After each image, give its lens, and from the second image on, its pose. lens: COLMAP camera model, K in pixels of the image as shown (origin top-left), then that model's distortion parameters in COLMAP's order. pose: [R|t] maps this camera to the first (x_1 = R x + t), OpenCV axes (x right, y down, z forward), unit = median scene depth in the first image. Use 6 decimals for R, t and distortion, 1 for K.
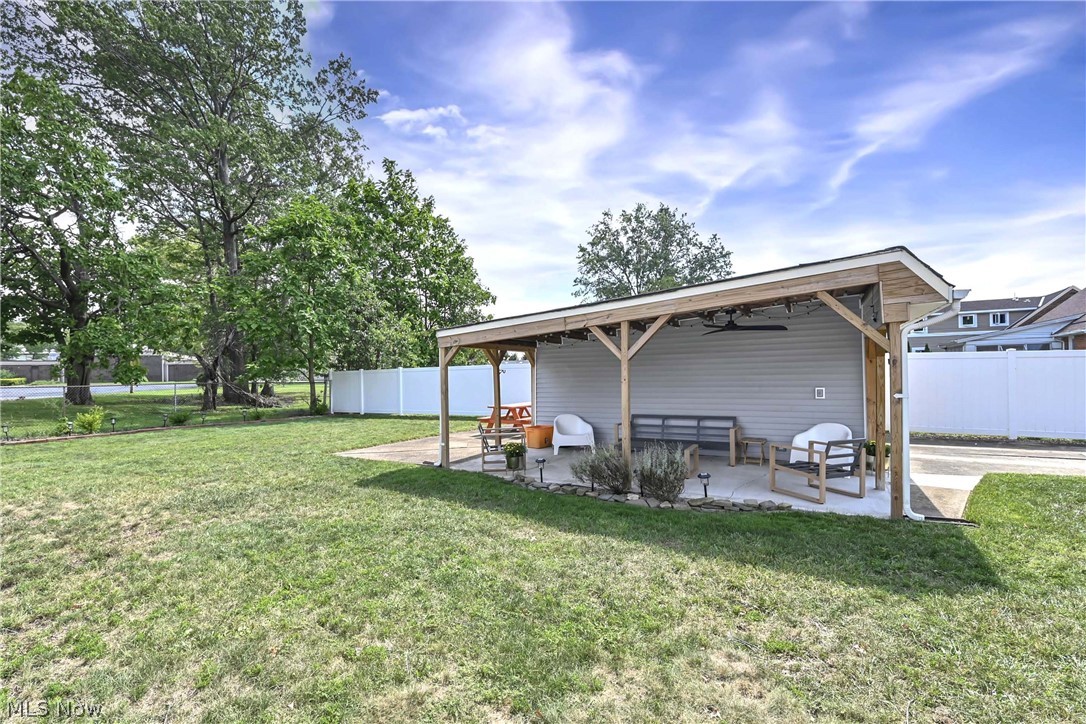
lens RADIAL K [[493.9, 0, 520.7], [0, 493.9, 365.7], [0, 0, 1]] dist [-0.004702, -0.000266]
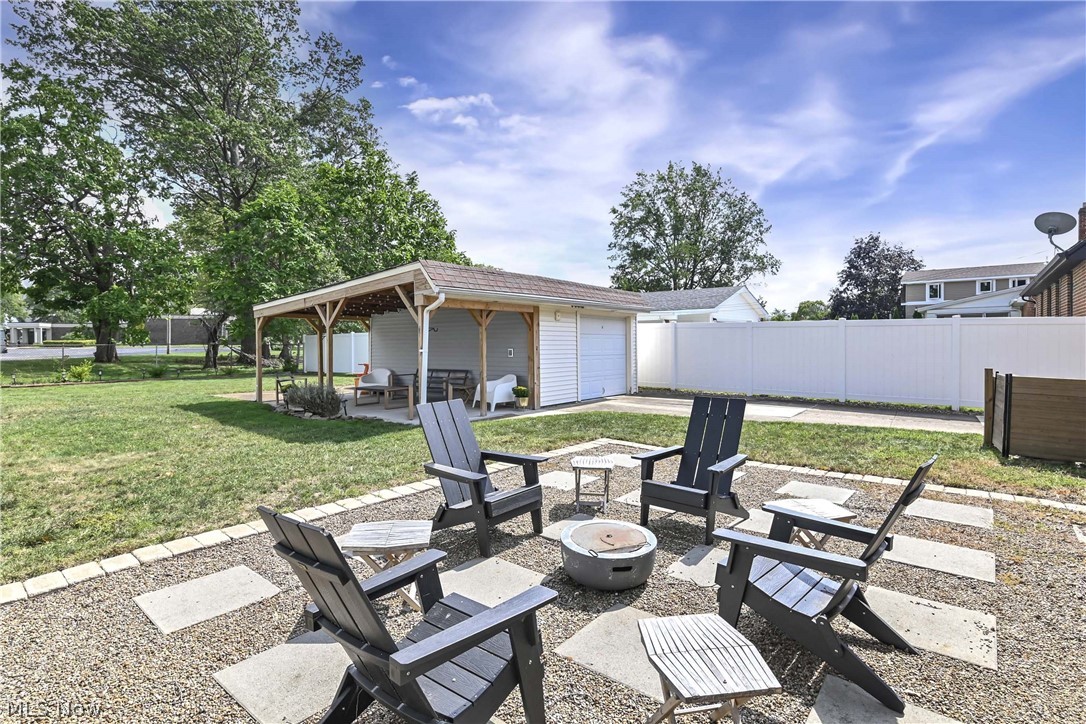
lens RADIAL K [[531.9, 0, 546.0], [0, 531.9, 350.3], [0, 0, 1]] dist [0.002710, 0.000255]
pose [[0.994119, 0.011229, -0.107708, 0.269341], [-0.007531, 0.999370, 0.034676, -0.001086], [0.108029, -0.033661, 0.993578, -0.141066]]
